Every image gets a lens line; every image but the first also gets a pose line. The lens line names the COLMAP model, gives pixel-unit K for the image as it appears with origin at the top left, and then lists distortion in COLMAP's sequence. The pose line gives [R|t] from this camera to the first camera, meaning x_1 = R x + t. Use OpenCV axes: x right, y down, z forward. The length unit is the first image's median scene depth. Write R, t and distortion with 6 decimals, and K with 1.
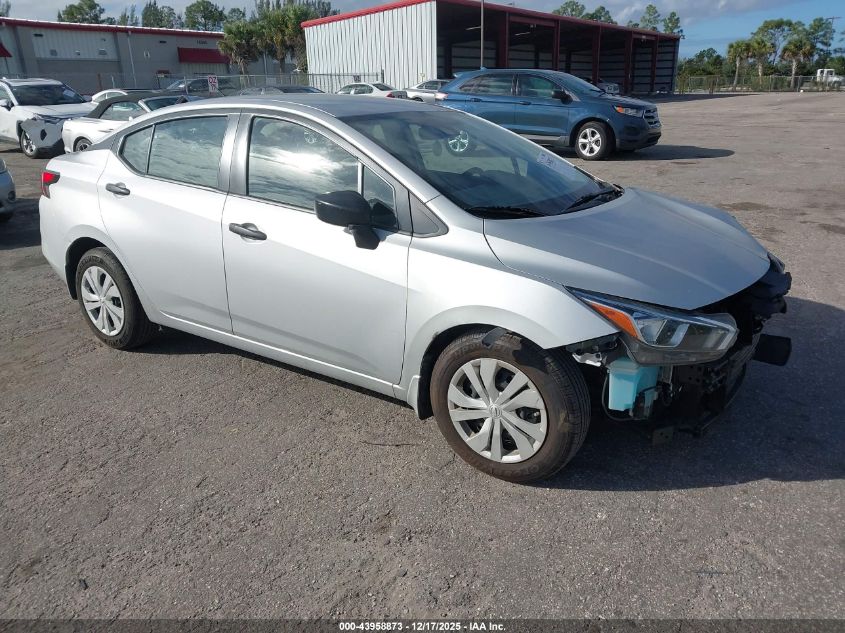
lens RADIAL K [[670.0, 0, 429.0], [0, 670.0, 313.7], [0, 0, 1]] dist [0.019709, -0.018951]
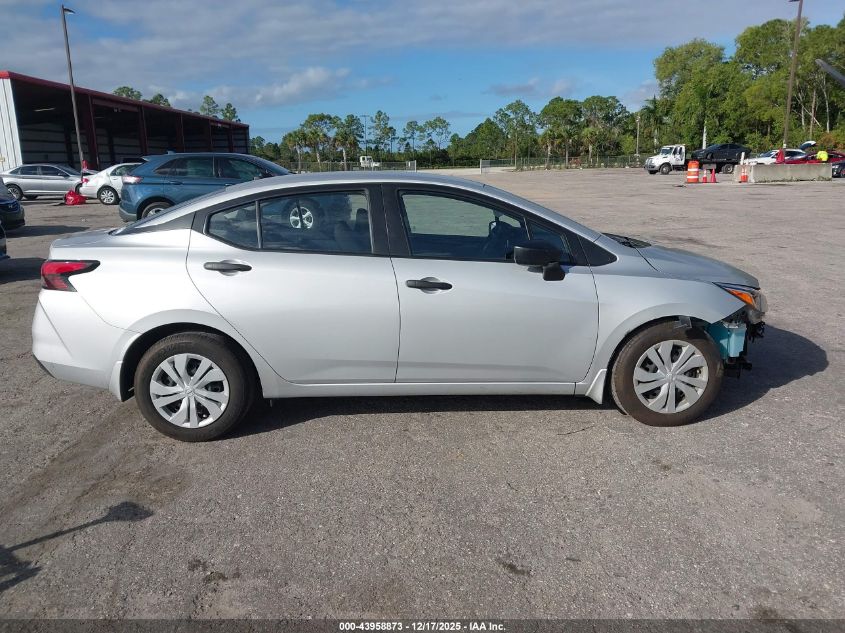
lens RADIAL K [[670.0, 0, 441.9], [0, 670.0, 316.5], [0, 0, 1]] dist [0.019709, -0.018951]
pose [[0.810663, -0.132350, 0.570358, -0.697162], [0.195907, 0.979285, -0.051206, -0.003518], [-0.551766, 0.153248, 0.819799, 0.035569]]
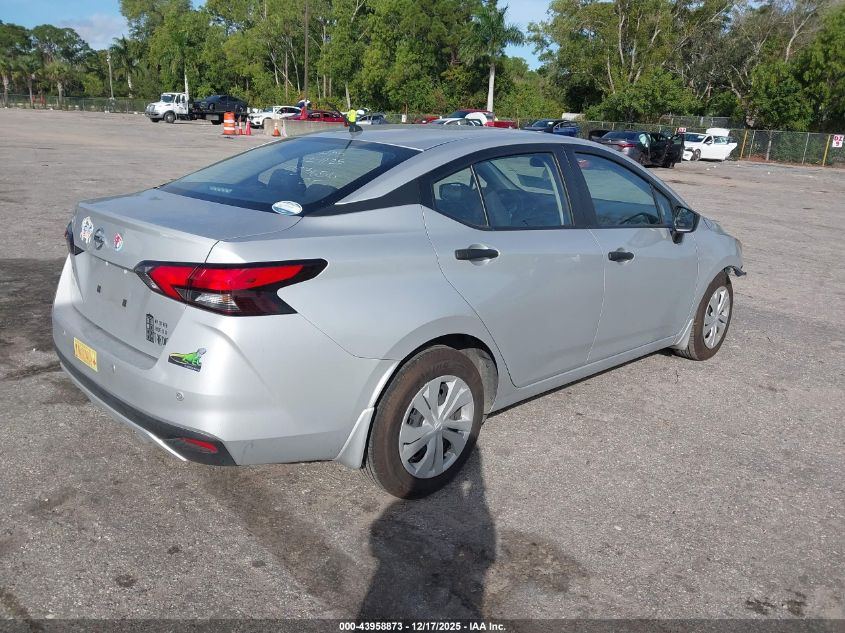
lens RADIAL K [[670.0, 0, 417.4], [0, 670.0, 312.1], [0, 0, 1]] dist [0.019709, -0.018951]
pose [[0.177673, -0.249920, 0.951826, -1.073248], [0.267244, 0.943120, 0.197749, -0.258869], [-0.947108, 0.219235, 0.234356, 0.809704]]
